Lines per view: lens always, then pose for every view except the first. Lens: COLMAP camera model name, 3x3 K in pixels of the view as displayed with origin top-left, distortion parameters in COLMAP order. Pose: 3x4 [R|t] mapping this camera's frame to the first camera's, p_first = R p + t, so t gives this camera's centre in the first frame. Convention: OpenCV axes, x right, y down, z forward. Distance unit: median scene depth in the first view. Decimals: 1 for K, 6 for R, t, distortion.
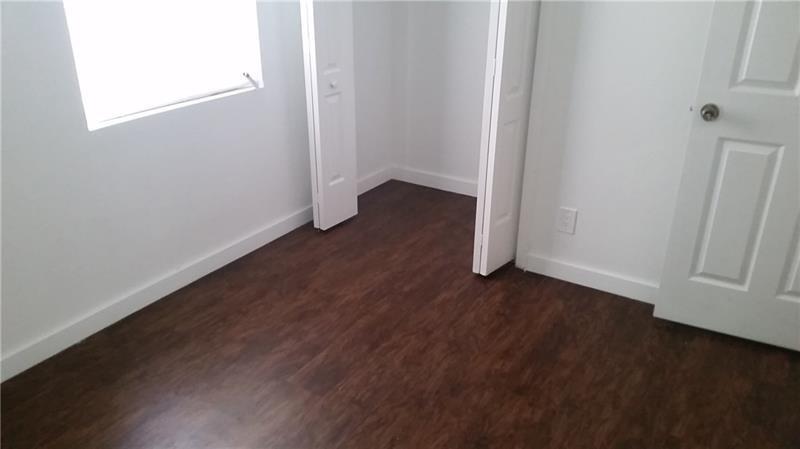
lens RADIAL K [[649.7, 0, 402.2], [0, 649.7, 238.0], [0, 0, 1]] dist [0.160606, -0.366669]
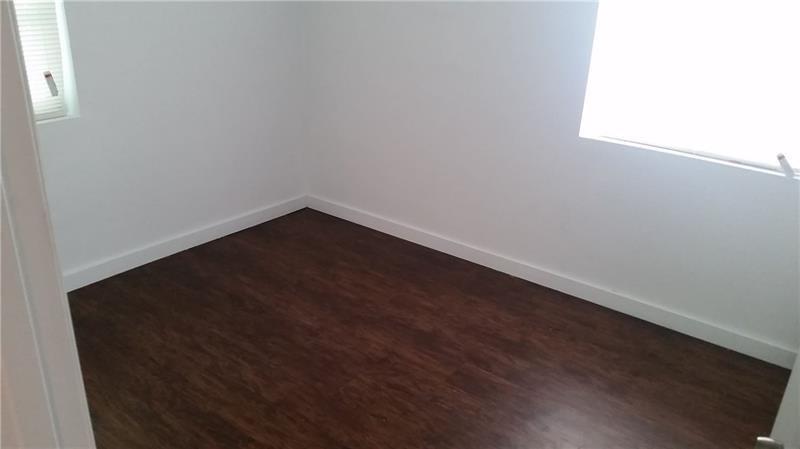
lens RADIAL K [[649.7, 0, 402.2], [0, 649.7, 238.0], [0, 0, 1]] dist [0.160606, -0.366669]
pose [[-0.099143, 0.383862, -0.918053, 0.670012], [-0.453275, 0.803899, 0.385081, -0.290136], [0.885840, 0.454309, 0.094294, 0.582885]]
